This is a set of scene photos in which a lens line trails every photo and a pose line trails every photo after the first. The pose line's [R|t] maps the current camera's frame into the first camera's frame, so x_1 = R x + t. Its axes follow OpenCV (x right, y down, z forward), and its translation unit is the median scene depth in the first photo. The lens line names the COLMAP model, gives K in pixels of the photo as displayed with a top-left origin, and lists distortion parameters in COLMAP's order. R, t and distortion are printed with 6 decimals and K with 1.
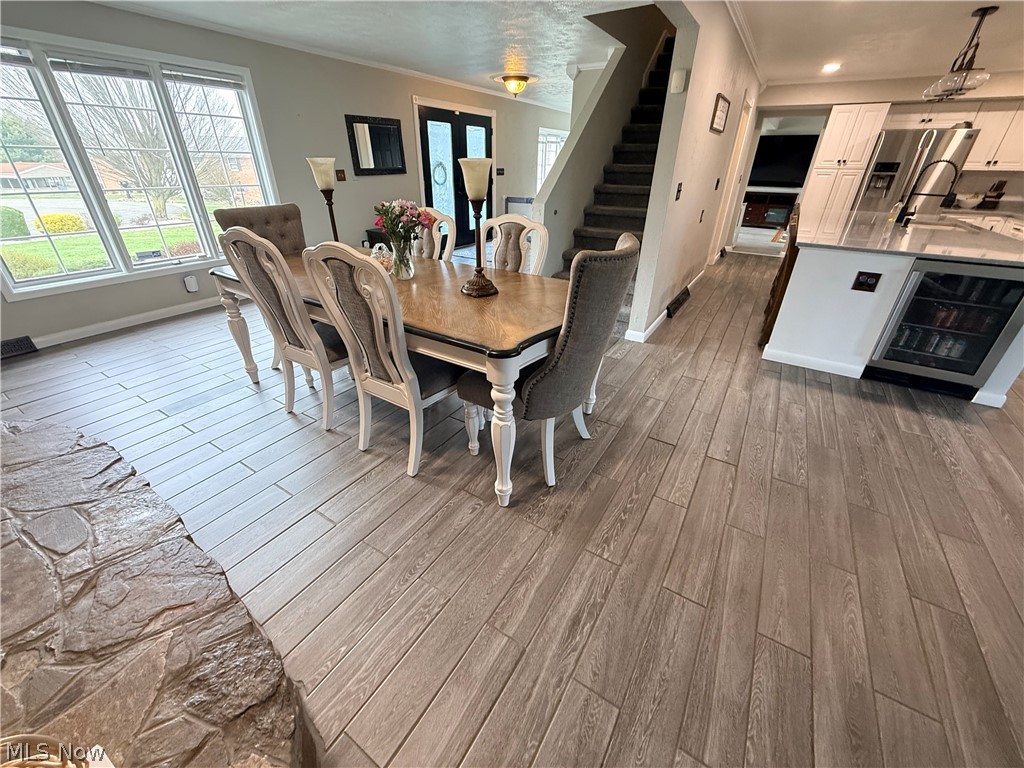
lens RADIAL K [[407.7, 0, 509.8], [0, 407.7, 383.2], [0, 0, 1]] dist [-0.000203, 0.000043]
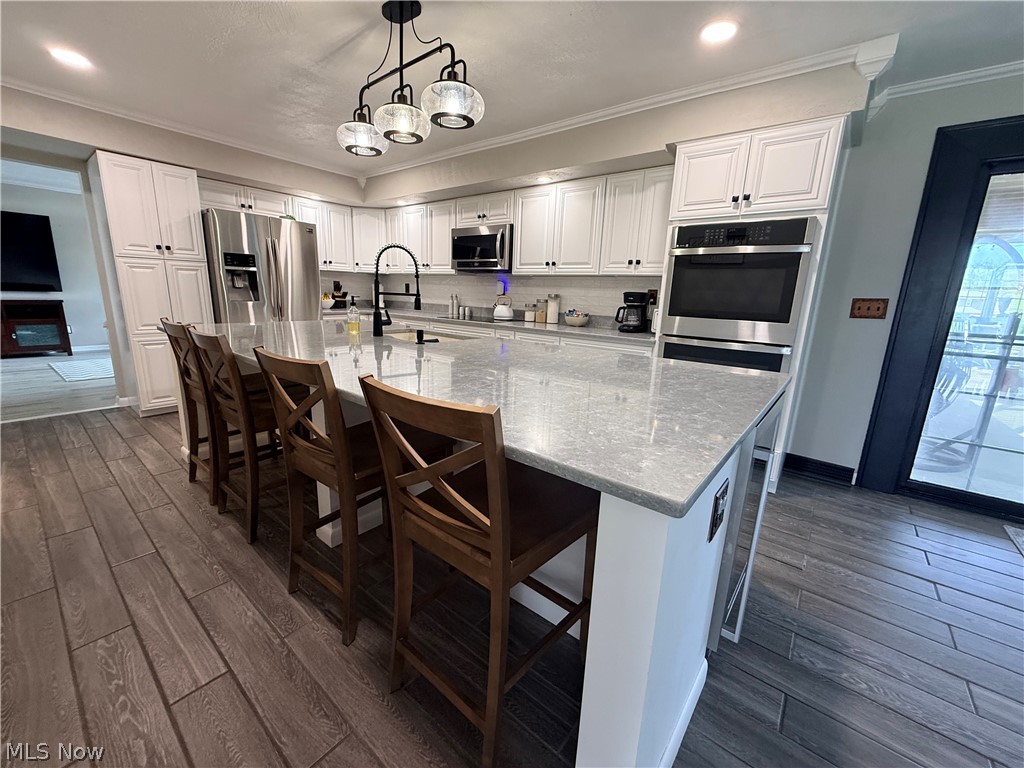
lens RADIAL K [[407.7, 0, 509.8], [0, 407.7, 383.2], [0, 0, 1]] dist [-0.000203, 0.000043]
pose [[0.118981, -0.224520, 0.967178, 0.266996], [0.439244, 0.885497, 0.151524, -0.248409], [-0.890454, 0.406799, 0.203976, 0.535231]]
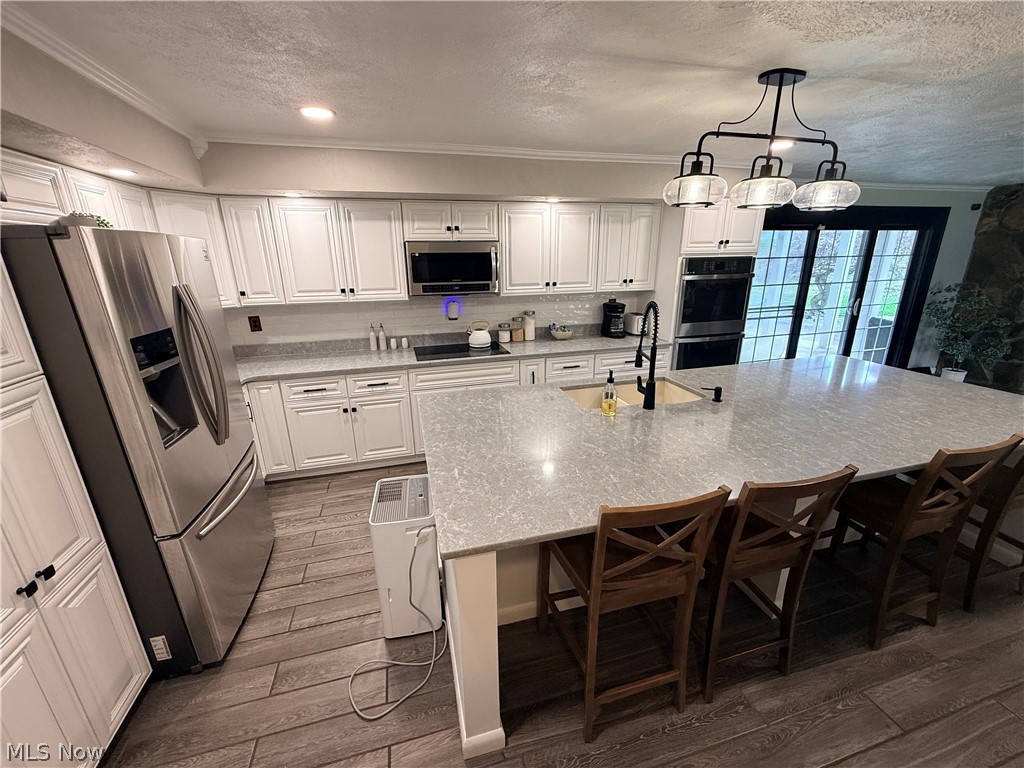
lens RADIAL K [[407.7, 0, 509.8], [0, 407.7, 383.2], [0, 0, 1]] dist [-0.000203, 0.000043]
pose [[-0.736691, -0.198552, 0.646424, 0.551951], [0.326765, 0.732391, 0.597352, -0.595282], [-0.592040, 0.651292, -0.474665, 0.997624]]
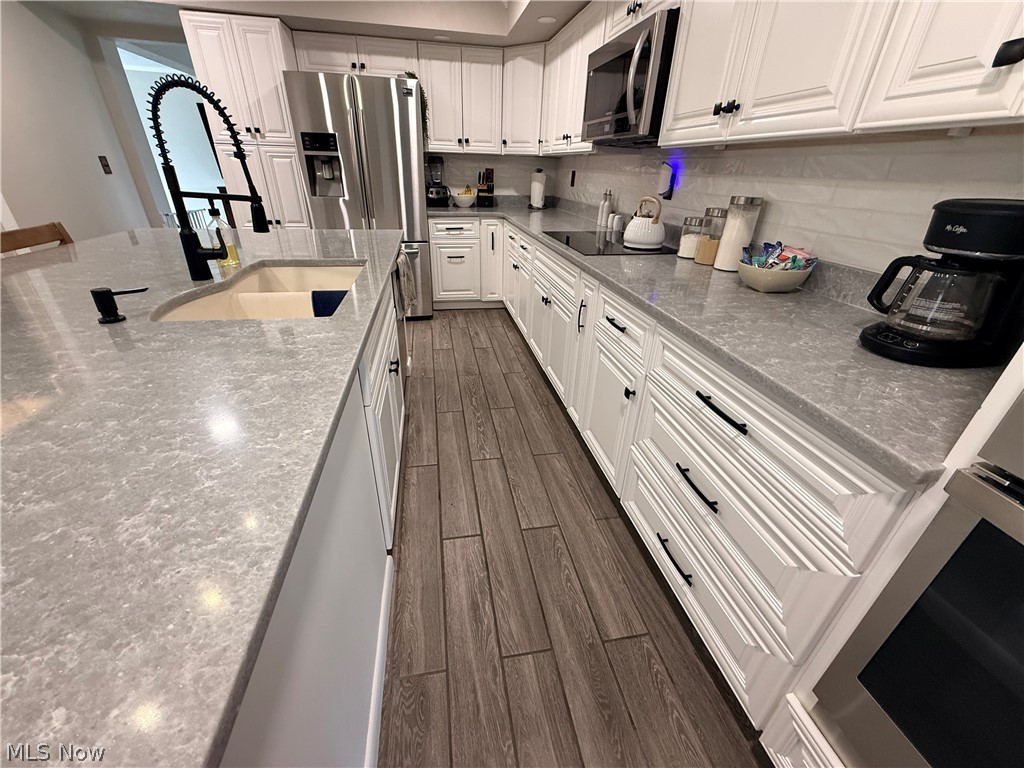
lens RADIAL K [[407.7, 0, 509.8], [0, 407.7, 383.2], [0, 0, 1]] dist [-0.000203, 0.000043]
pose [[0.737943, -0.305958, 0.601522, 0.676944], [0.300768, 0.947014, 0.112710, -0.201413], [-0.604134, 0.097745, 0.790865, 0.433049]]
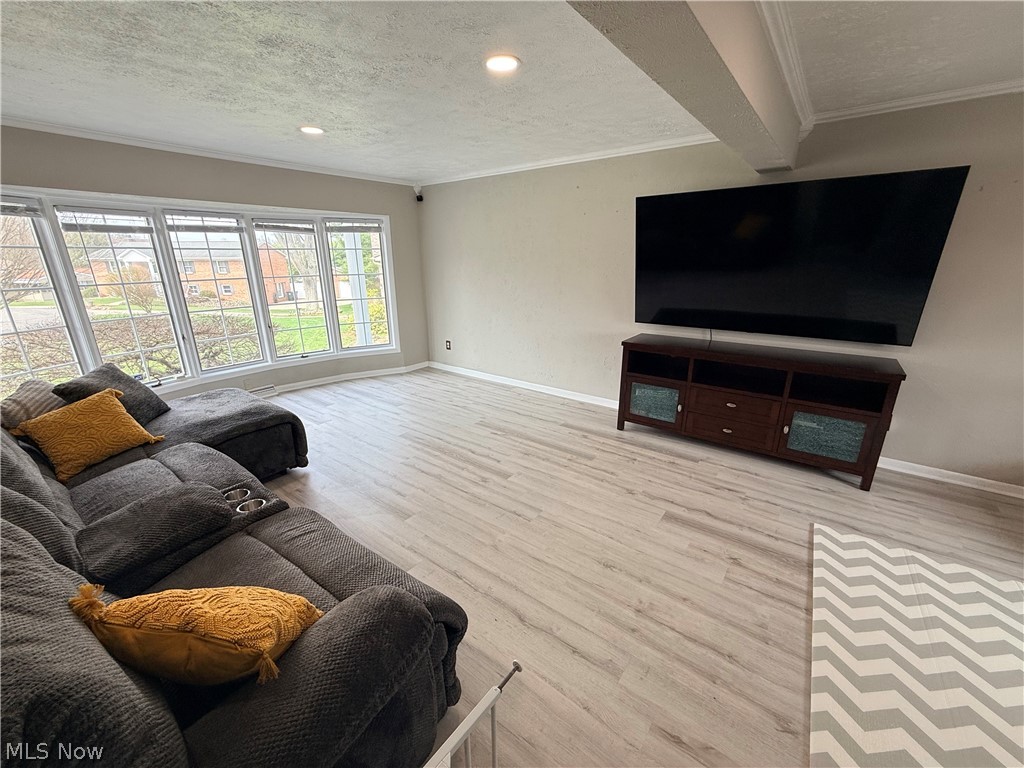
lens RADIAL K [[407.7, 0, 509.8], [0, 407.7, 383.2], [0, 0, 1]] dist [-0.000203, 0.000043]
pose [[0.994749, 0.012013, -0.101633, 0.839975], [-0.031373, 0.981068, -0.191104, -0.698377], [0.097413, 0.193289, 0.976294, 1.251993]]
